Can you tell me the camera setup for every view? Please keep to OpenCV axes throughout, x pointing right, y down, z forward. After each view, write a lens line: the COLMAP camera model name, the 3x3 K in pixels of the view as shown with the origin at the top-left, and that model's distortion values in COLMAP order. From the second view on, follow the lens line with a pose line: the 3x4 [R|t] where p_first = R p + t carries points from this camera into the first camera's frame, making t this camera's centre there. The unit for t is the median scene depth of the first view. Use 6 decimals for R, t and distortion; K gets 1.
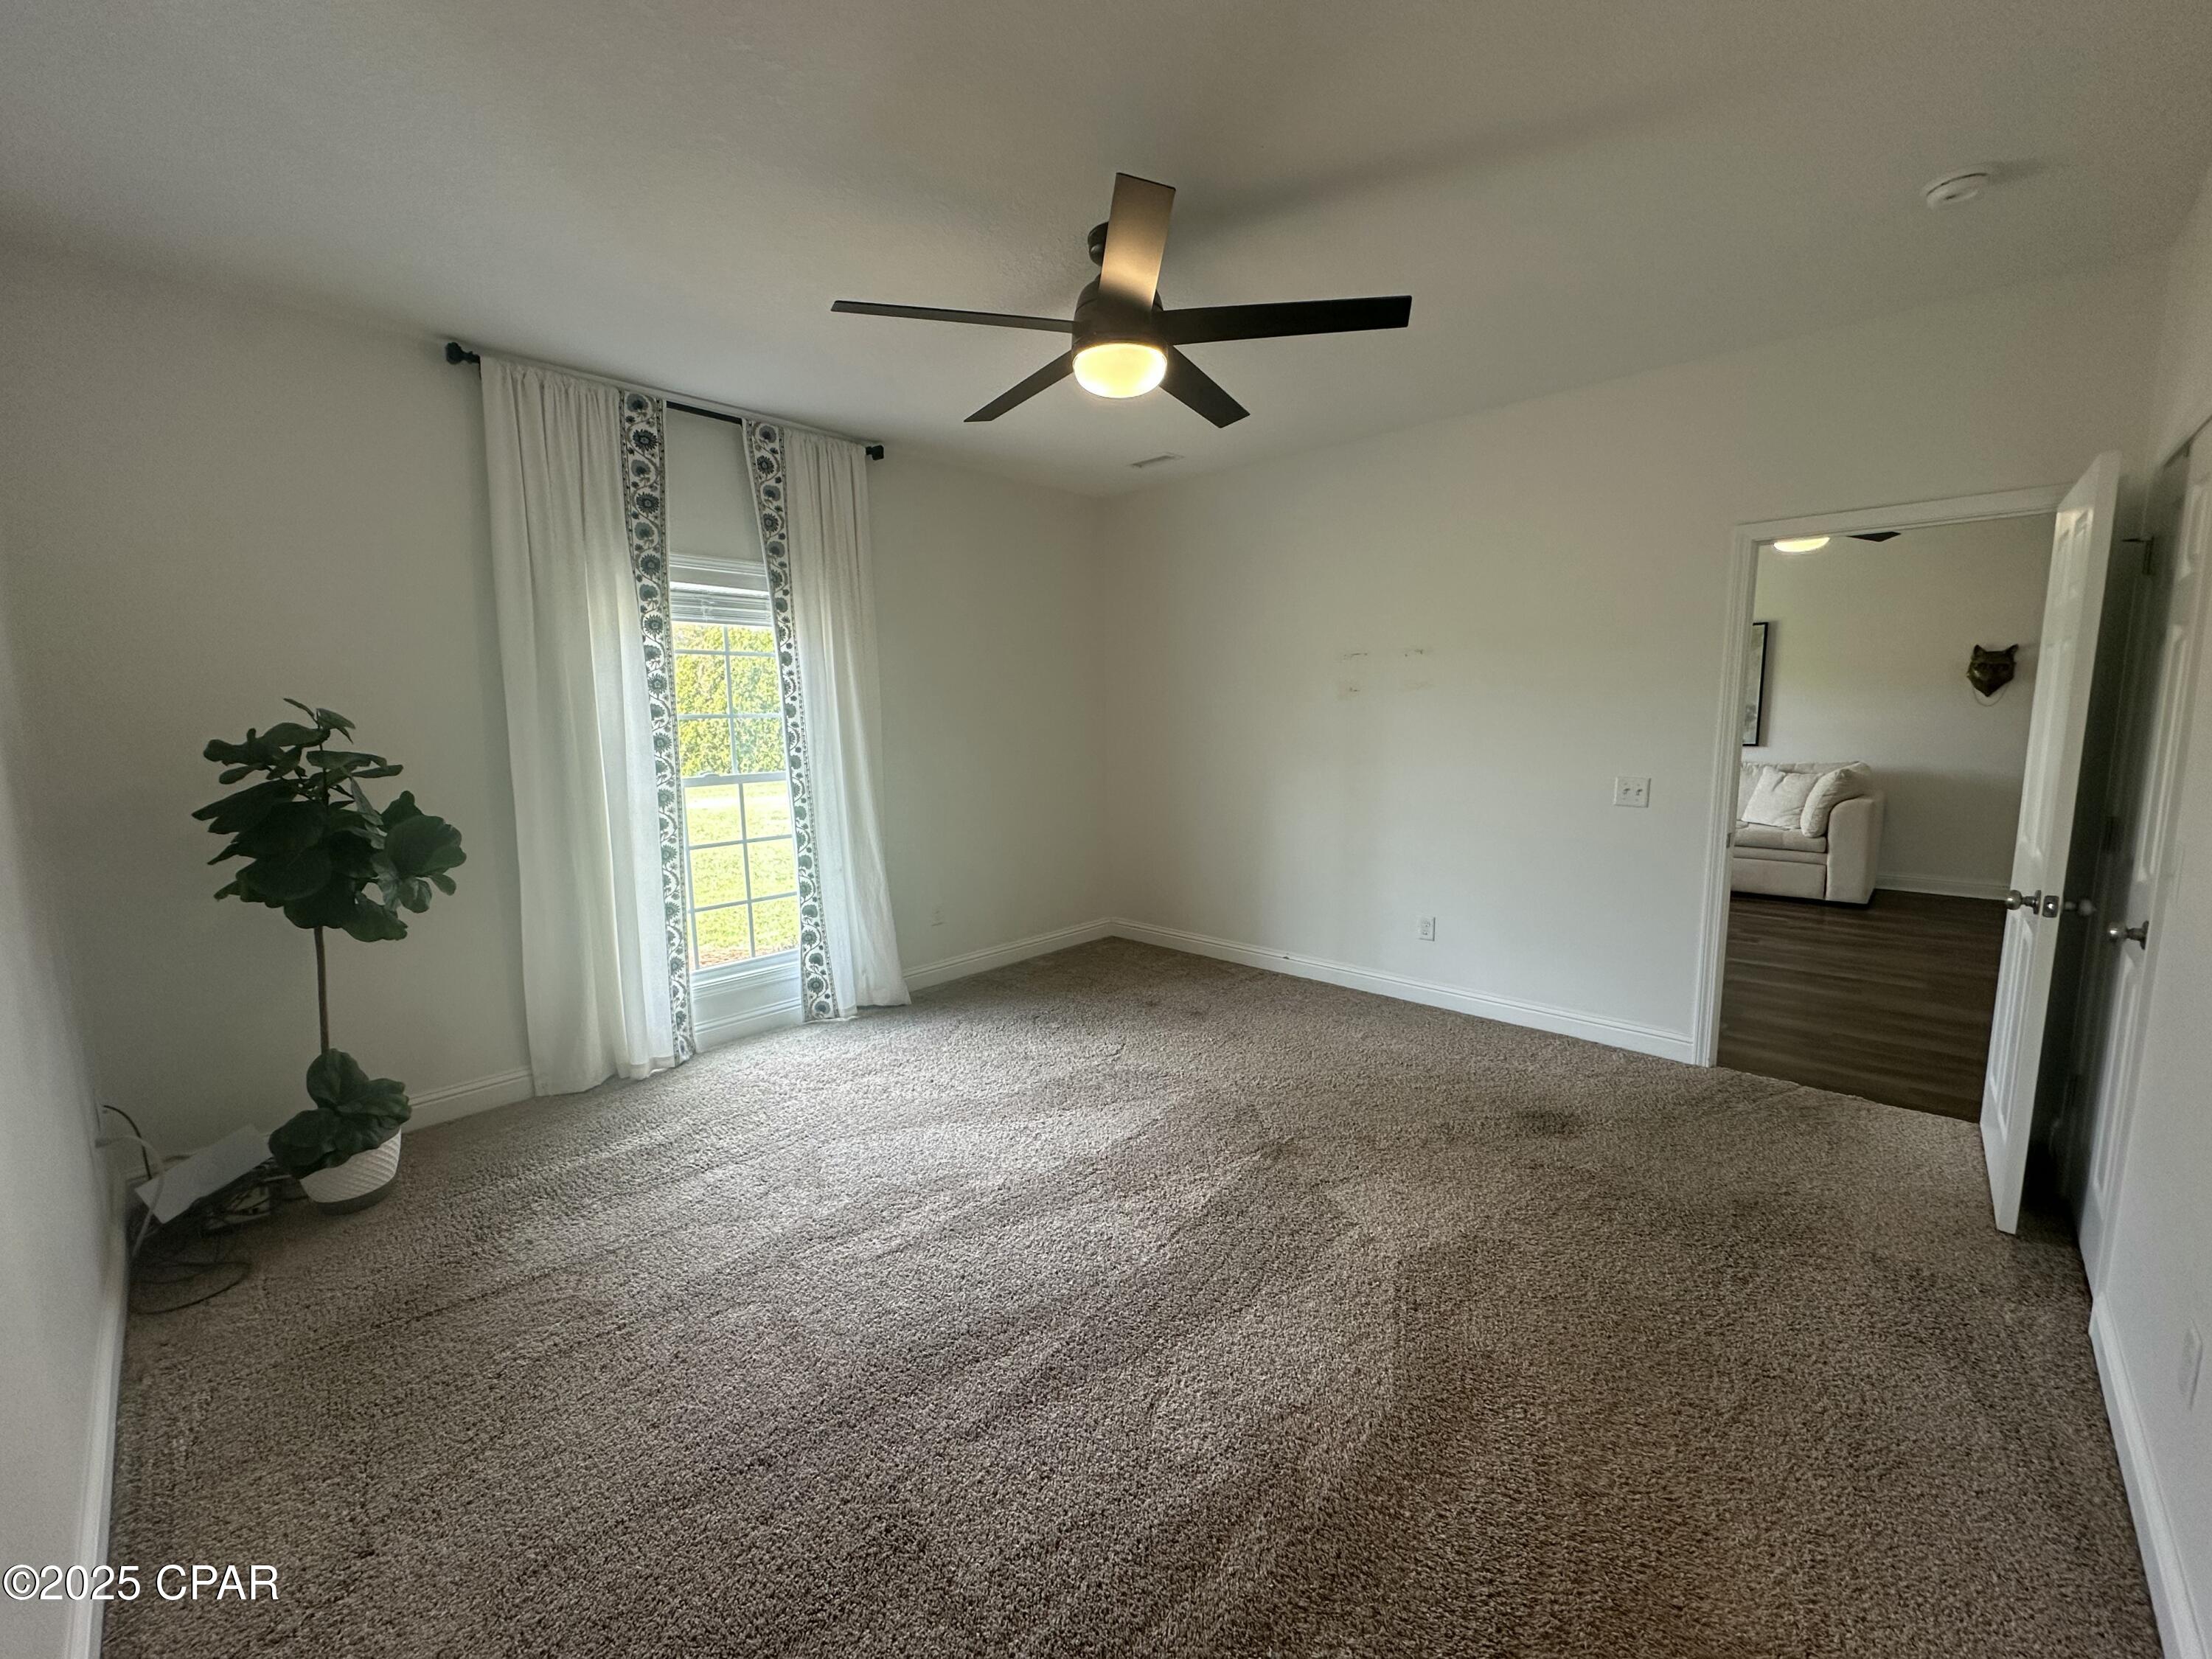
lens RADIAL K [[879.6, 0, 1106.0], [0, 879.6, 829.5], [0, 0, 1]] dist [-0.000970, -0.000296]
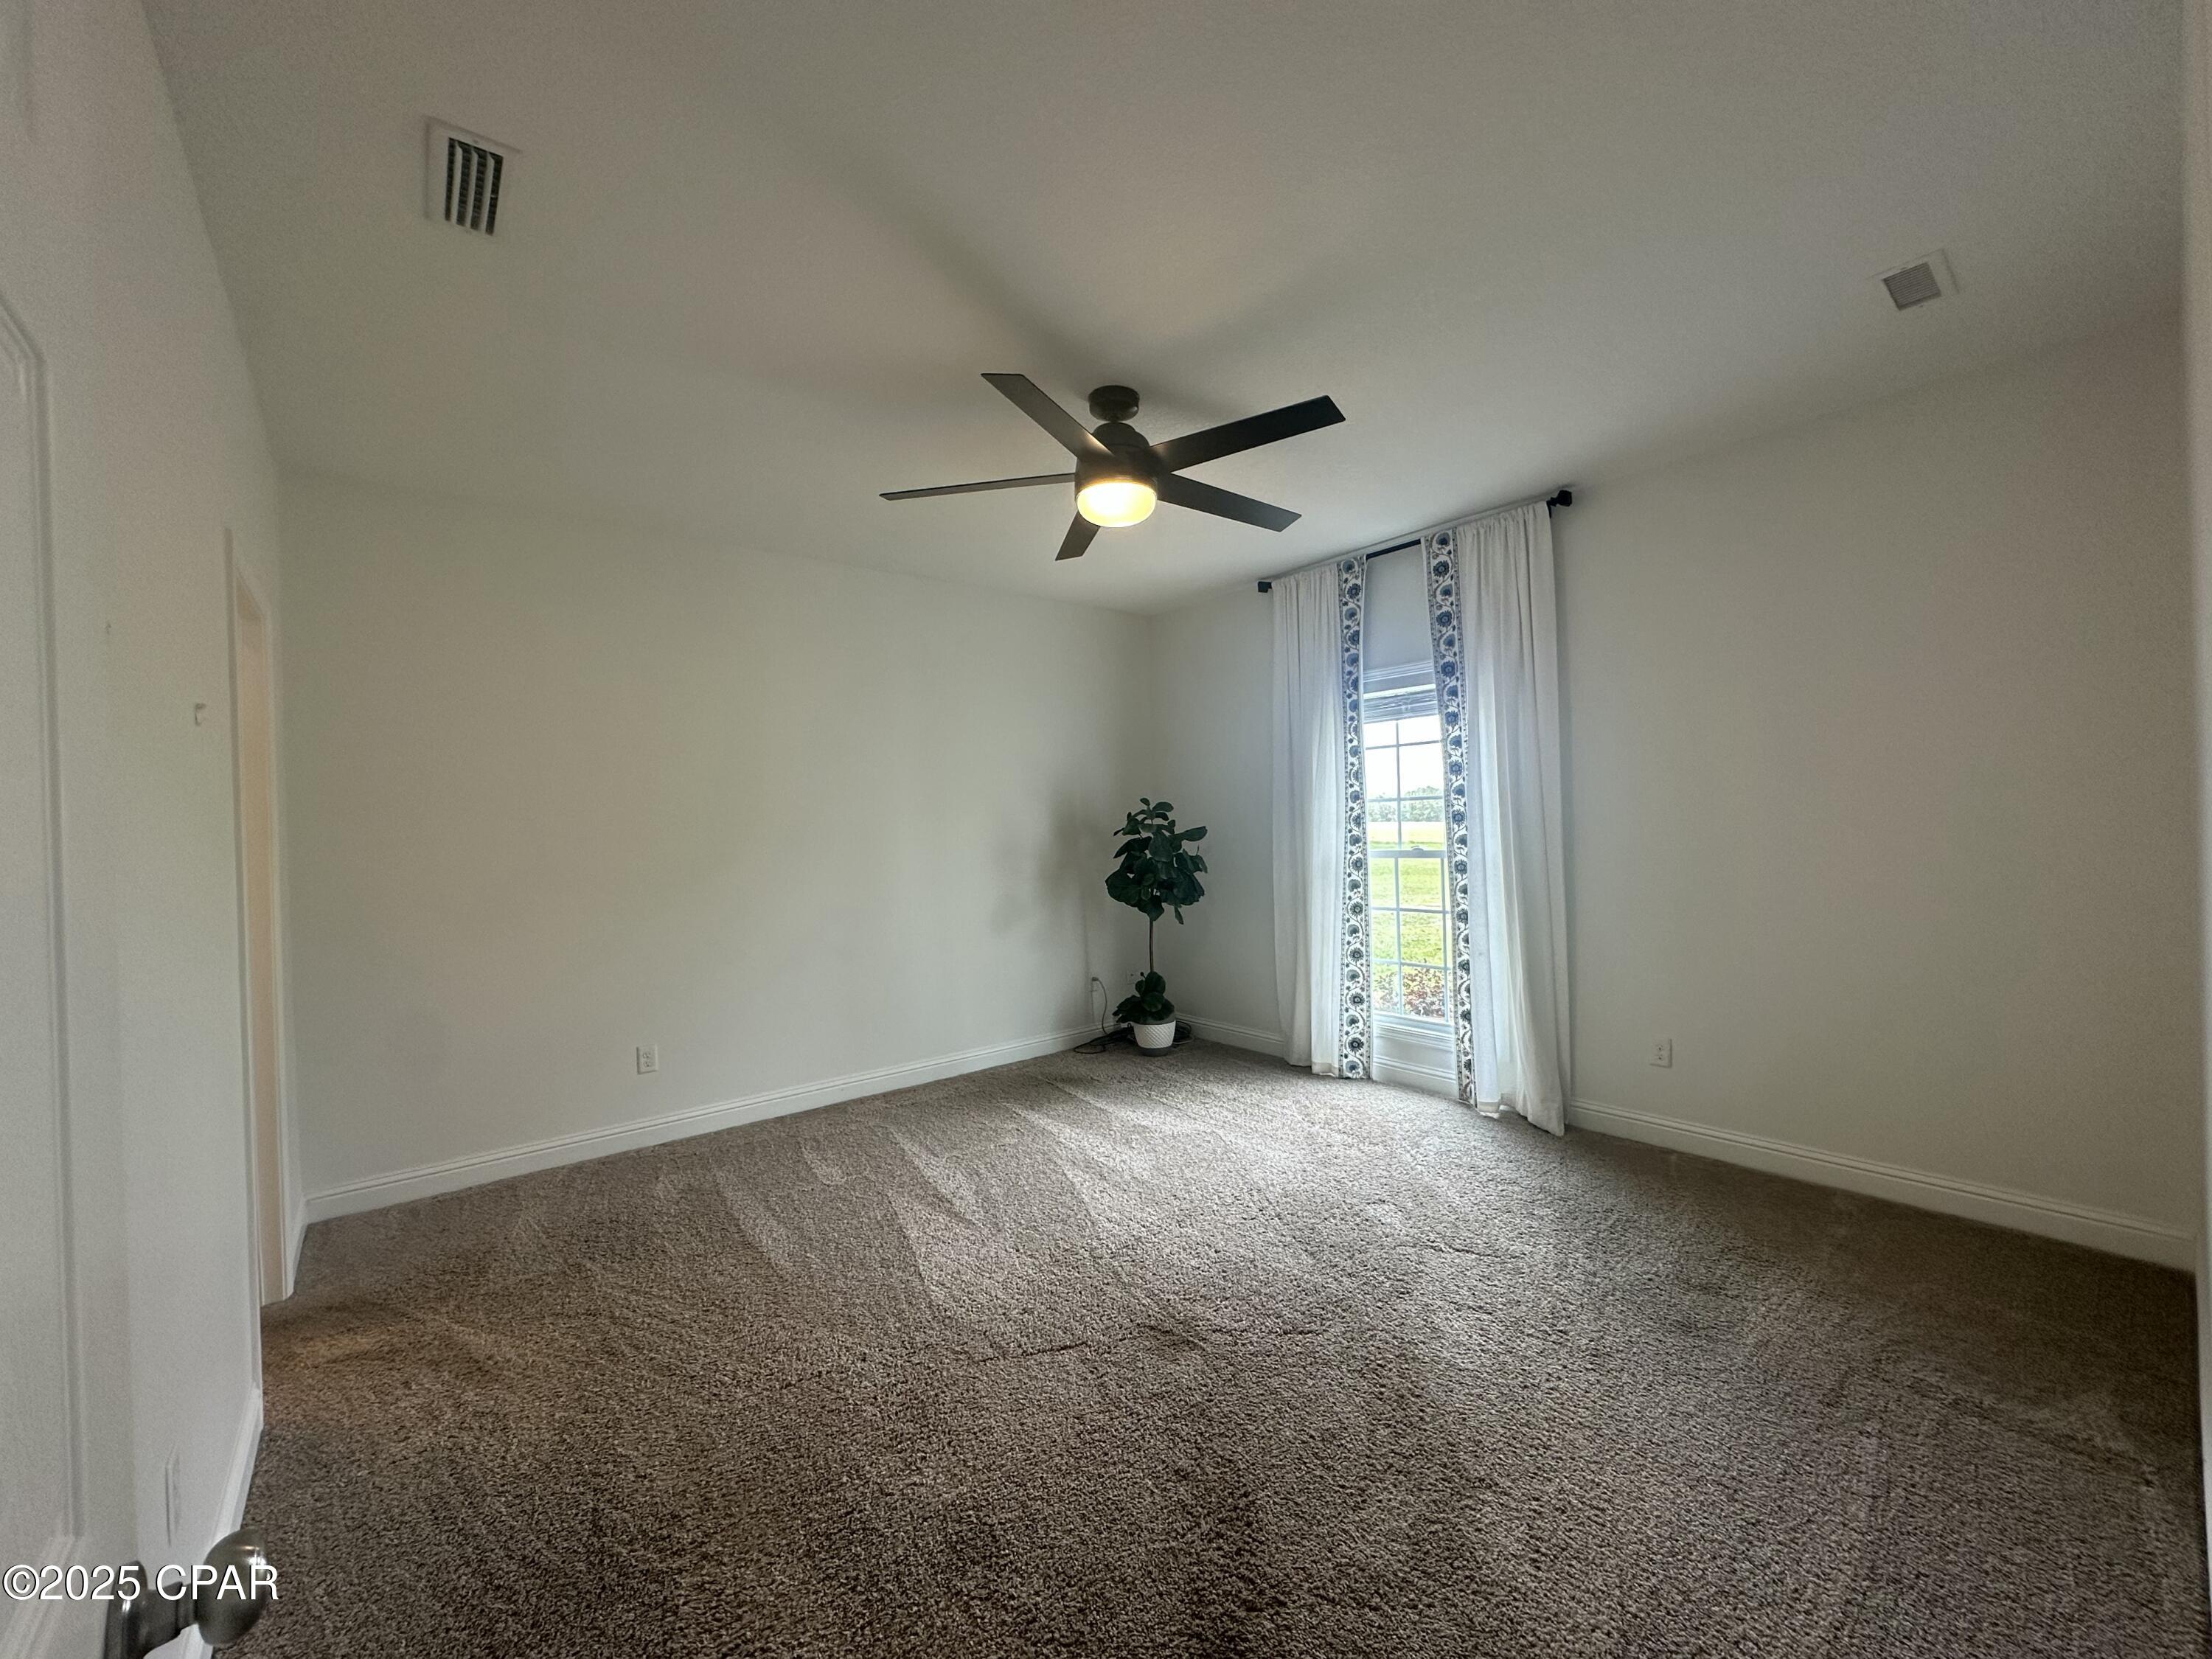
lens RADIAL K [[879.6, 0, 1106.0], [0, 879.6, 829.5], [0, 0, 1]] dist [-0.000970, -0.000296]
pose [[-0.126518, 0.019370, -0.991775, 0.759453], [-0.103176, 0.994129, 0.032578, -0.084914], [0.986584, 0.106449, -0.123777, 0.760933]]
